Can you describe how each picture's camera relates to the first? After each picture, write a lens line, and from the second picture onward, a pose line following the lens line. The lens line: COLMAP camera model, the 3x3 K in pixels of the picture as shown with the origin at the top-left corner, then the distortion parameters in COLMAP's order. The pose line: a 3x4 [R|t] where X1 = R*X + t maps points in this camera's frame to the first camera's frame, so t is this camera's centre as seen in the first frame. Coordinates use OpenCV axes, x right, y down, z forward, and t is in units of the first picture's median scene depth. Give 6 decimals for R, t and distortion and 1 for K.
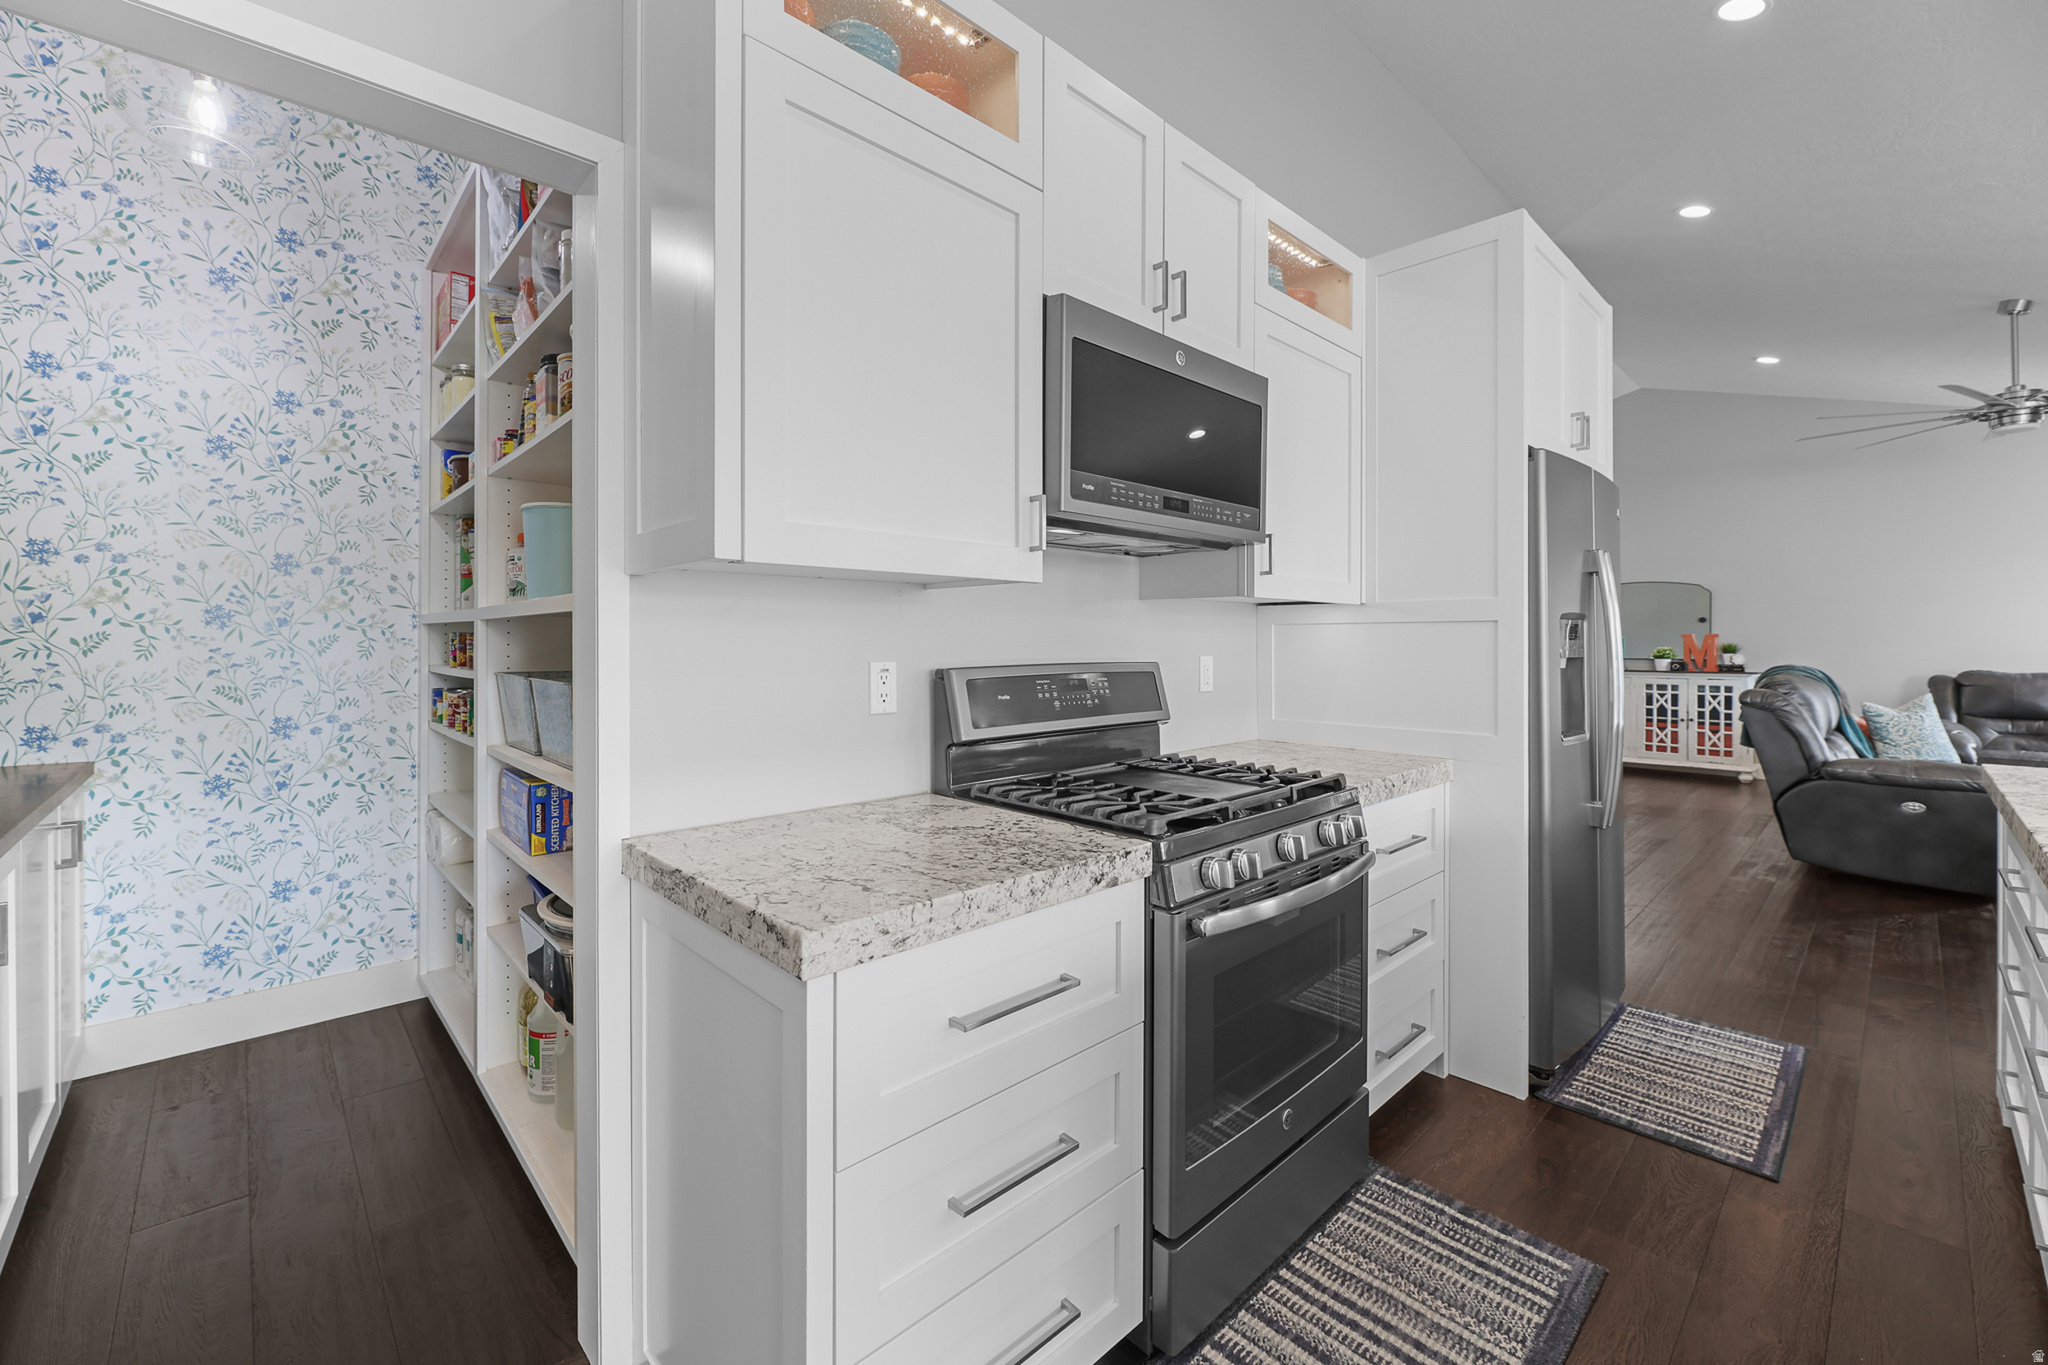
lens RADIAL K [[834.3, 0, 1007.2], [0, 834.3, 641.9], [0, 0, 1]] dist [-0.001652, -0.000927]
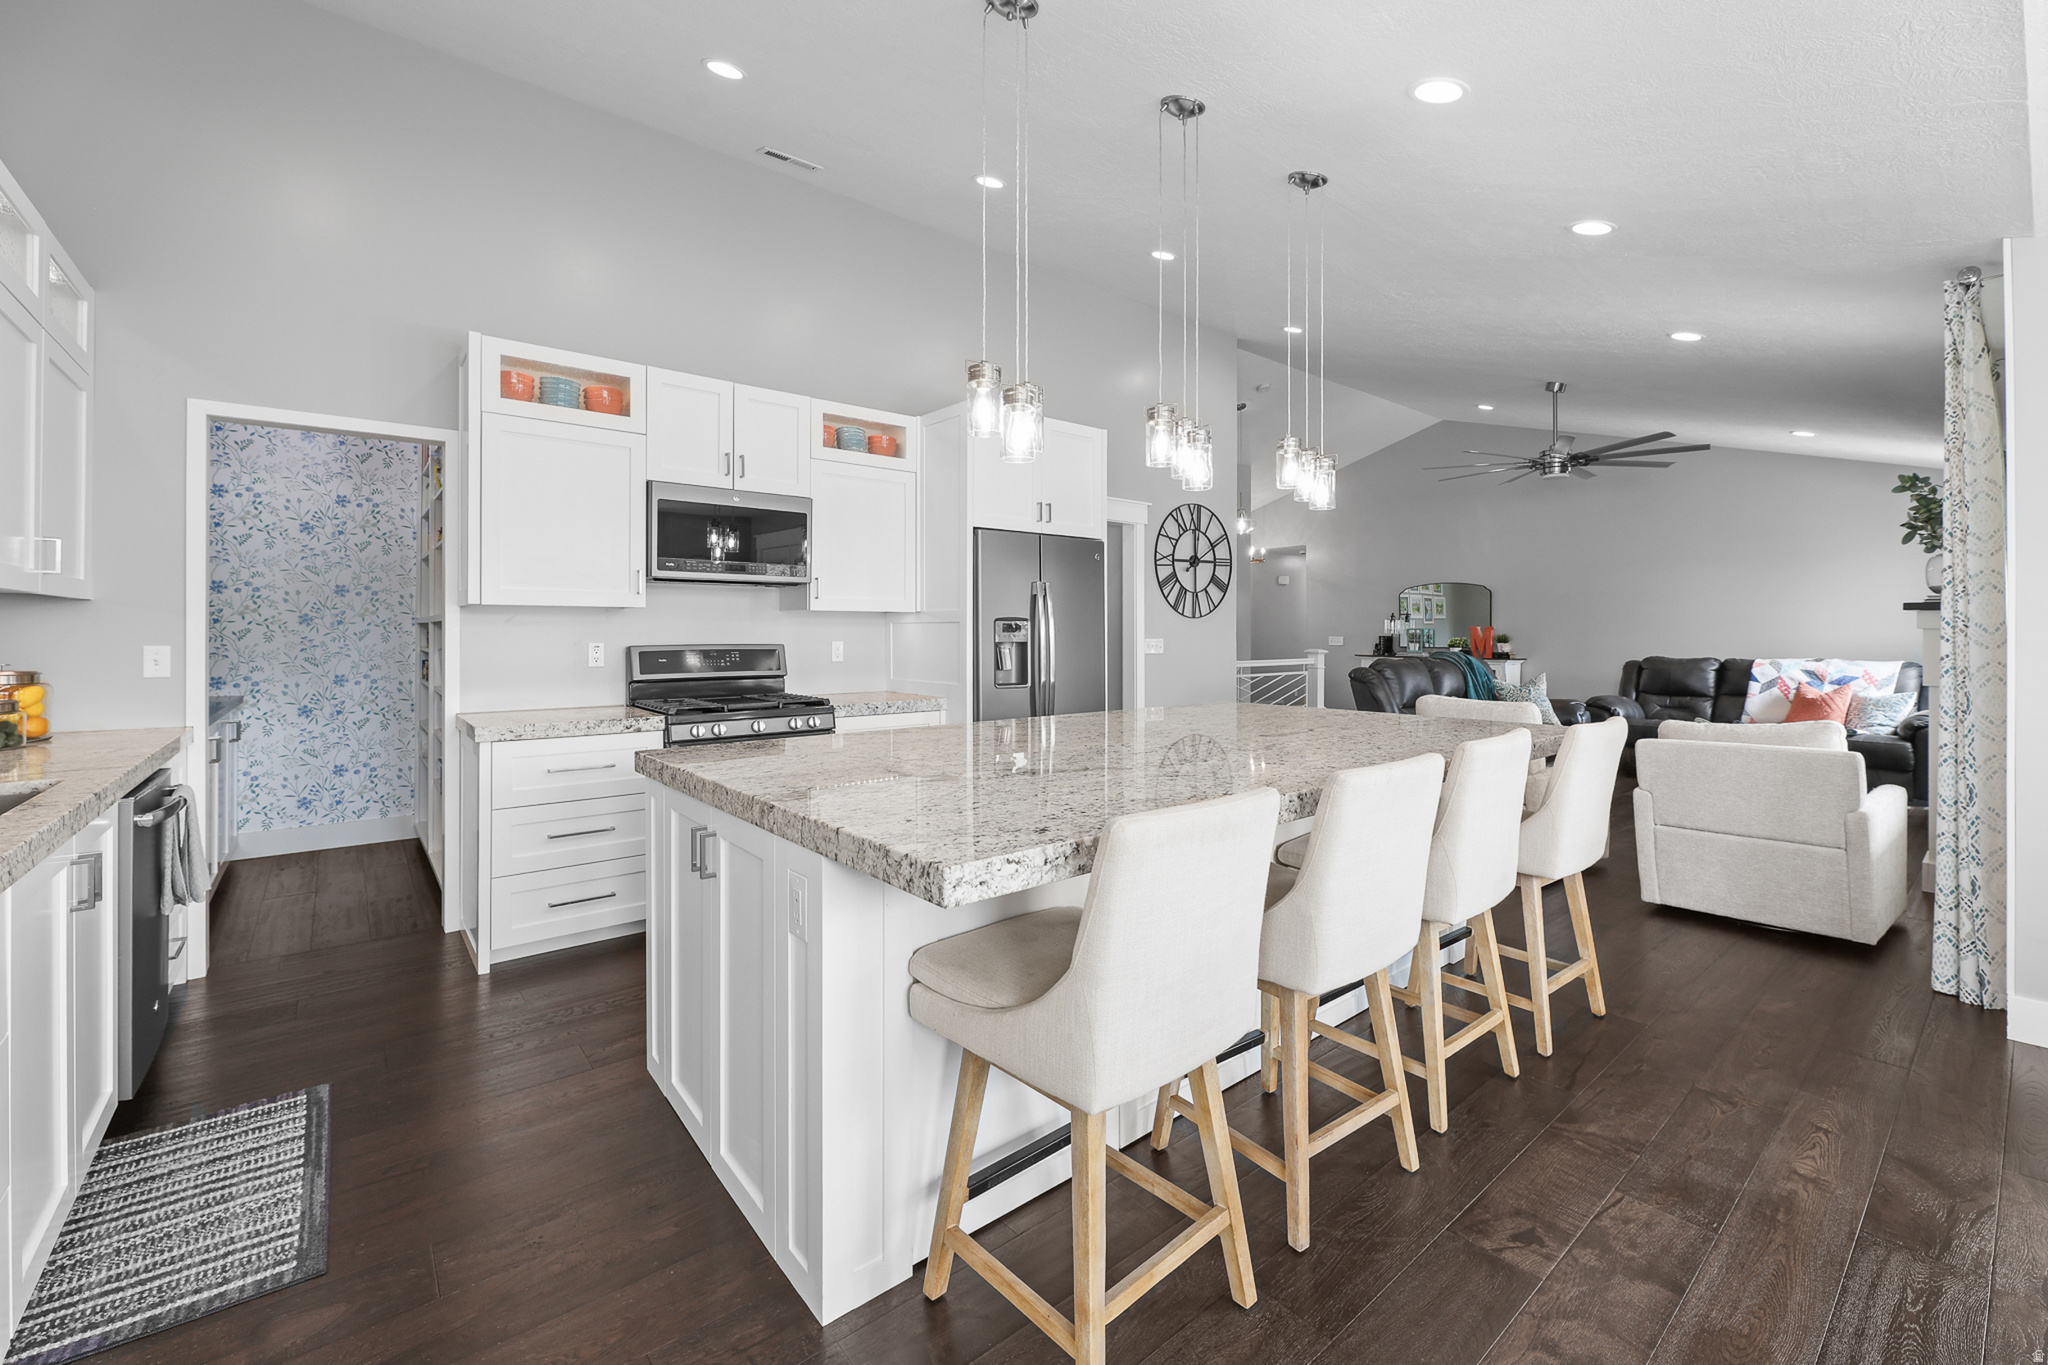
lens RADIAL K [[846.9, 0, 1026.0], [0, 846.9, 630.2], [0, 0, 1]] dist [-0.000086, -0.000340]
pose [[0.997941, -0.000106, -0.064146, 0.753675], [-0.000099, 0.999995, -0.003199, -0.001090], [0.064146, 0.003199, 0.997935, -0.758390]]
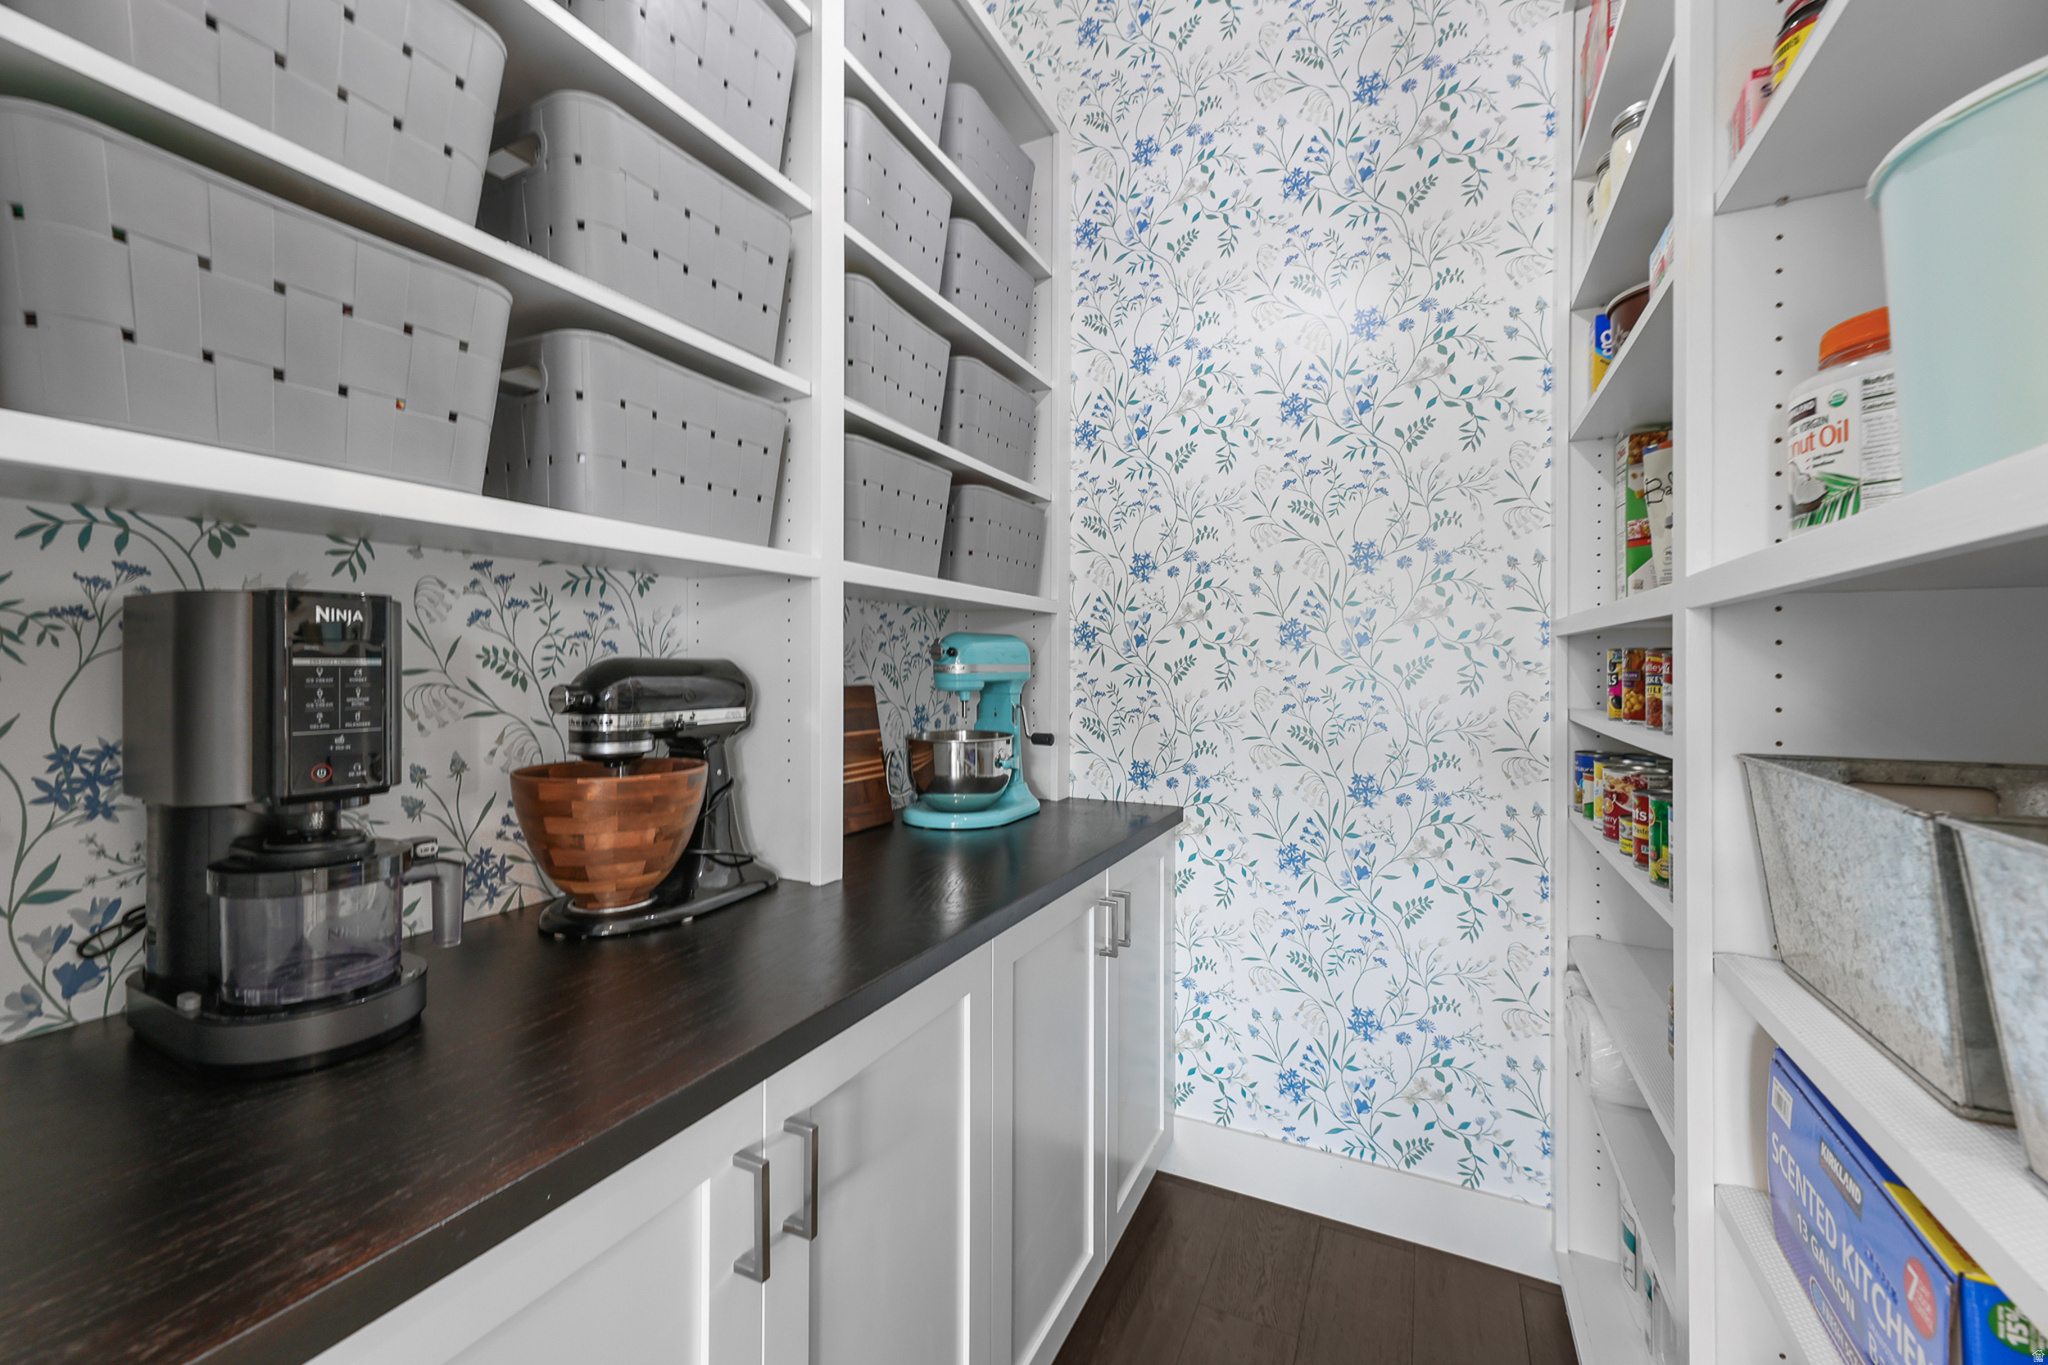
lens RADIAL K [[825.8, 0, 1028.5], [0, 825.8, 663.1], [0, 0, 1]] dist [0.010589, -0.007503]
pose [[0.367200, -0.004605, -0.930131, -0.331225], [-0.000625, 0.999986, -0.005198, 0.000092], [0.930142, 0.002490, 0.367192, 0.490625]]
